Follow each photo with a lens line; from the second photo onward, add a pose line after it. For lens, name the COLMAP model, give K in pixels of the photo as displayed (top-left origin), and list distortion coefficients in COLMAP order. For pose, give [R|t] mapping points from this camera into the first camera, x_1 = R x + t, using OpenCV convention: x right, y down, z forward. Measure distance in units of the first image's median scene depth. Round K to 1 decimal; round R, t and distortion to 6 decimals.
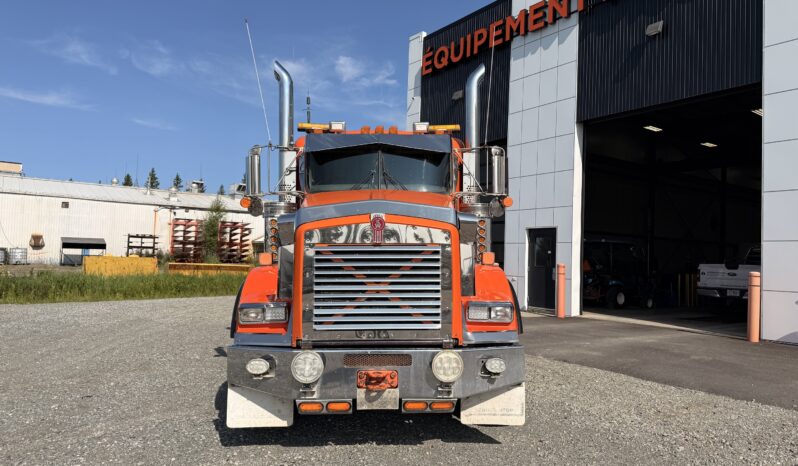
lens RADIAL K [[558.2, 0, 403.8], [0, 558.2, 233.7], [0, 0, 1]] dist [0.030397, -0.013807]
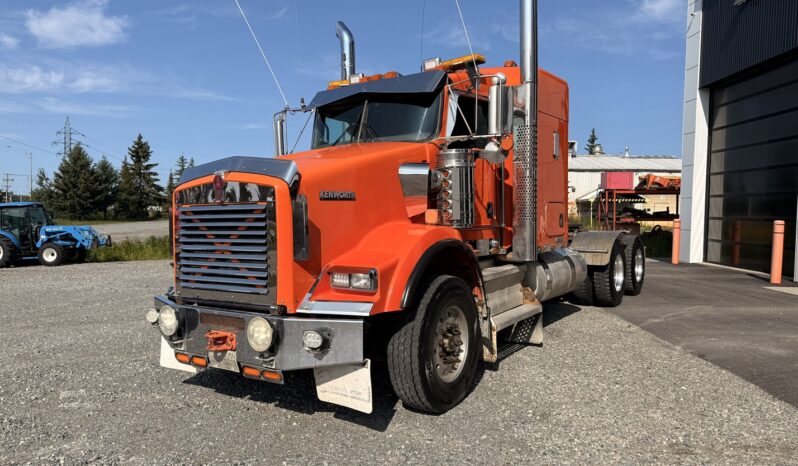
lens RADIAL K [[558.2, 0, 393.5], [0, 558.2, 232.9], [0, 0, 1]] dist [0.030397, -0.013807]
pose [[0.810623, 0.000418, -0.585568, 0.771360], [0.041715, 0.997418, 0.058460, 0.024882], [0.584080, -0.071816, 0.808513, 0.380451]]
